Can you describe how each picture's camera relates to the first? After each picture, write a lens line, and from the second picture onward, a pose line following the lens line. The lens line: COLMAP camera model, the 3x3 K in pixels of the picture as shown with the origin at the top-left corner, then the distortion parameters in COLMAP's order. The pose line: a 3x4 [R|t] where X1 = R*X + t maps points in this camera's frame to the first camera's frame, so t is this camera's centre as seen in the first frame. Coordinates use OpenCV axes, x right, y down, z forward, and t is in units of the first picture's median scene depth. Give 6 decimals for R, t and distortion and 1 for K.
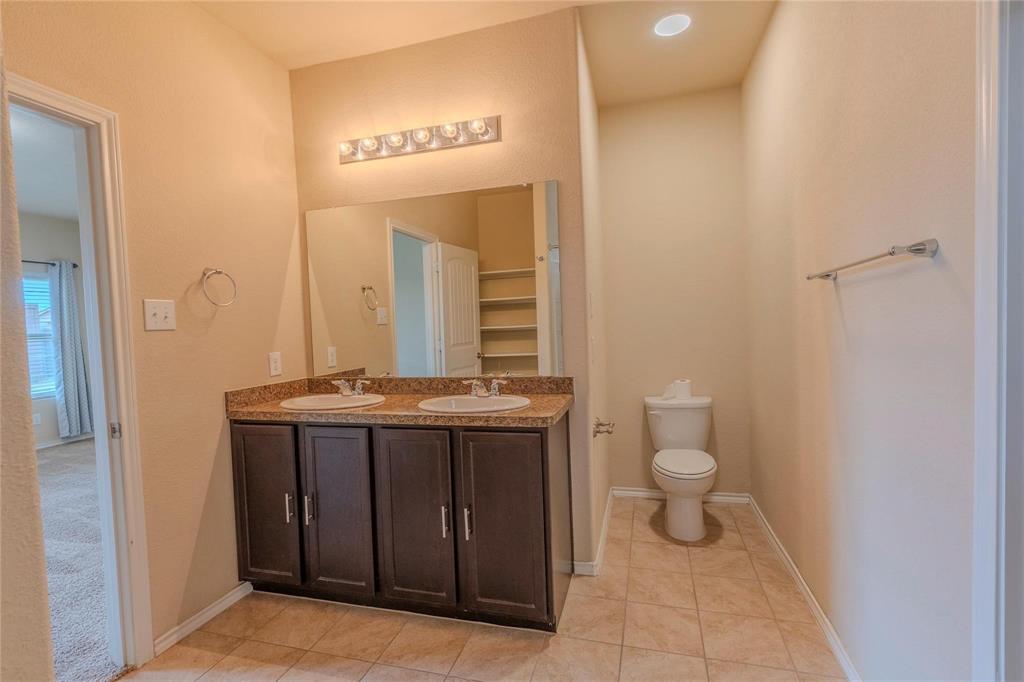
lens RADIAL K [[474.8, 0, 512.0], [0, 474.8, 341.0], [0, 0, 1]] dist [-0.004421, -0.000954]
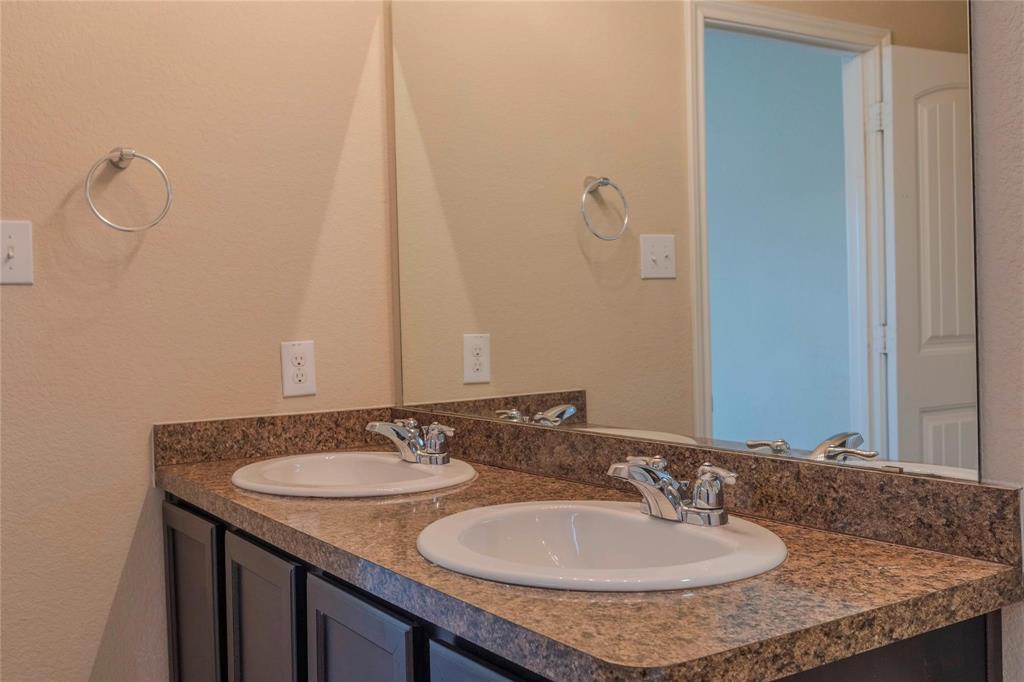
lens RADIAL K [[1046.6, 0, 512.0], [0, 1046.6, 341.0], [0, 0, 1]] dist [-0.012636, -0.005284]
pose [[0.765241, 0.036126, -0.642729, 0.245797], [-0.025519, 0.999342, 0.025788, -0.004862], [0.643237, -0.003332, 0.765660, 0.404554]]
